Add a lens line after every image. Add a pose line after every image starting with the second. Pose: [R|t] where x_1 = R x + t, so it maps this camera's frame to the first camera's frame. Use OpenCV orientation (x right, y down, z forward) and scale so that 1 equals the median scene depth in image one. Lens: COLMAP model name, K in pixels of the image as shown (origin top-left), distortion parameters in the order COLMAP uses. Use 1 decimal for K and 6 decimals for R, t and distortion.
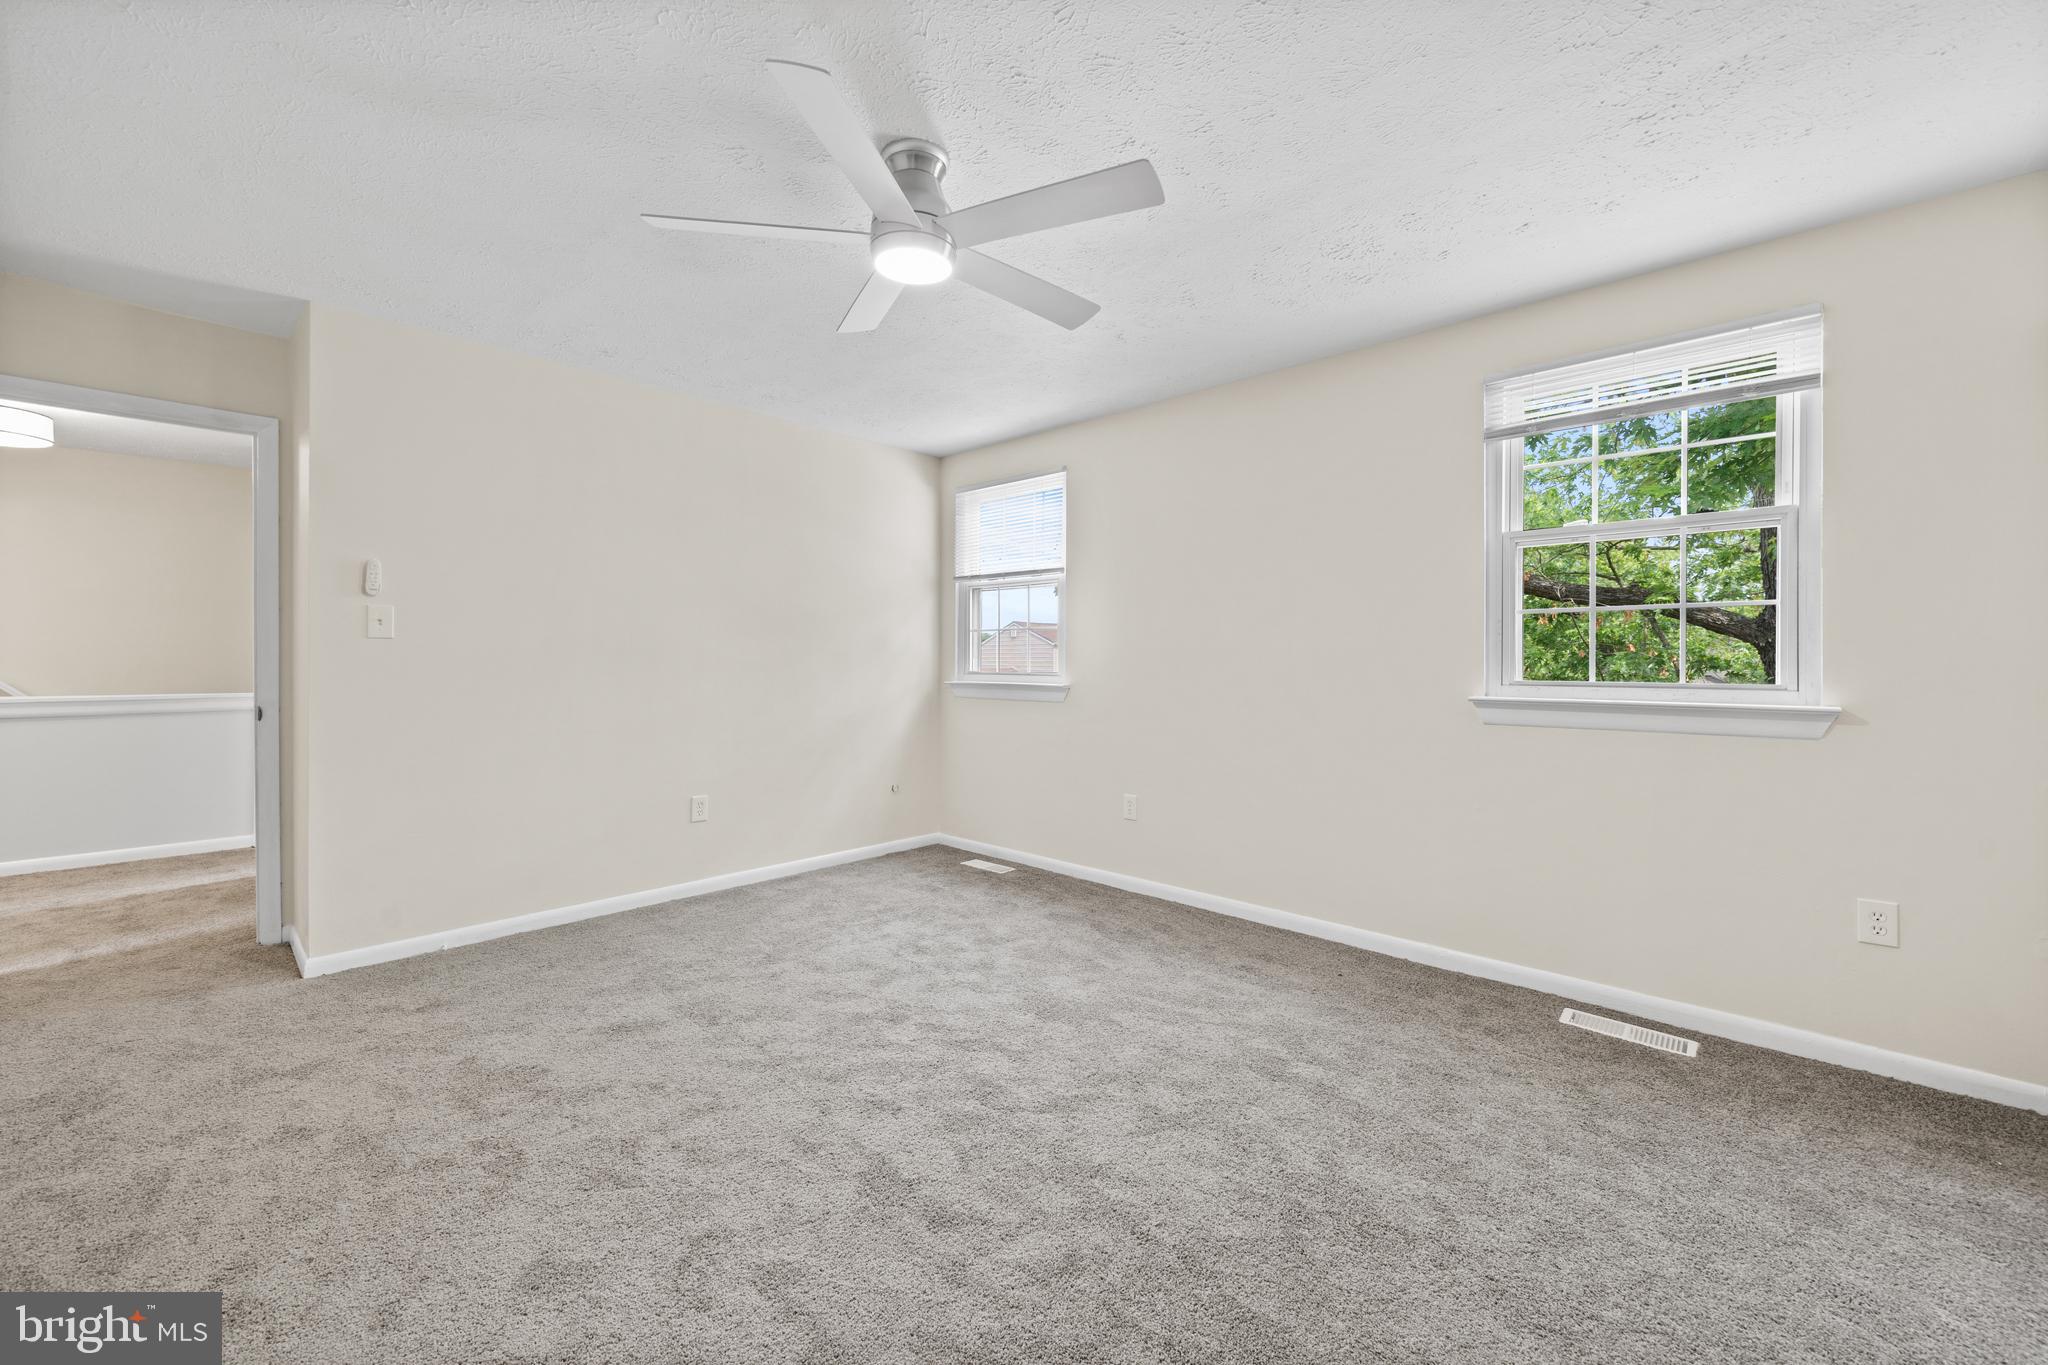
lens RADIAL K [[793.8, 0, 1016.3], [0, 793.8, 668.7], [0, 0, 1]] dist [0.003912, 0.000366]
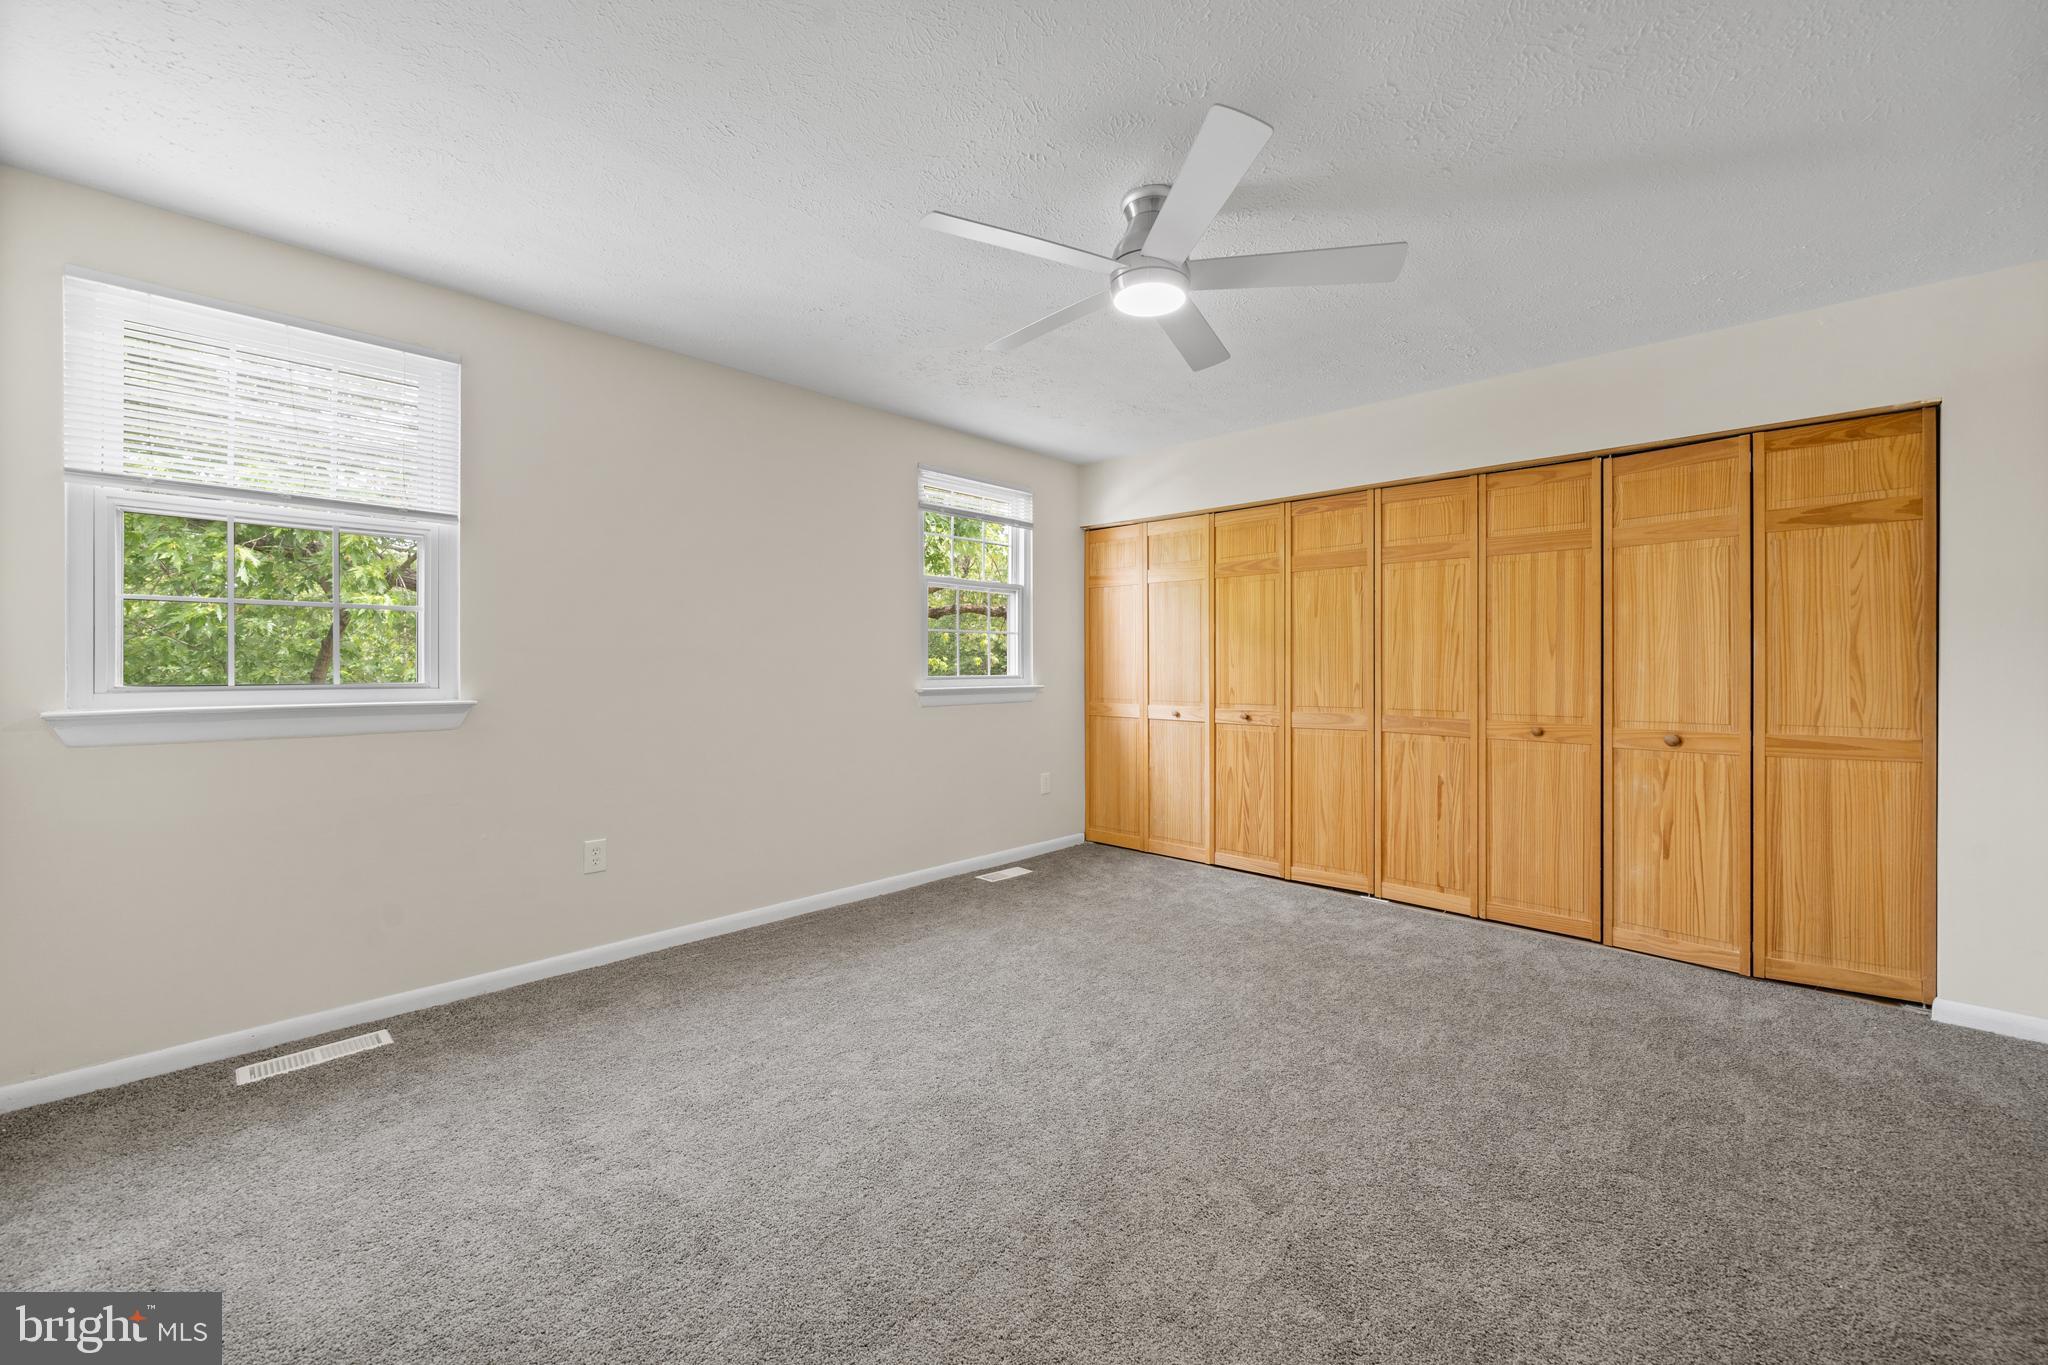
lens RADIAL K [[793.8, 0, 1018.3], [0, 793.8, 675.1], [0, 0, 1]] dist [0.003912, 0.000366]
pose [[0.016161, -0.016476, 0.999734, -0.316073], [0.009449, 0.999822, 0.016325, -0.003819], [-0.999825, 0.009183, 0.016313, 0.303567]]
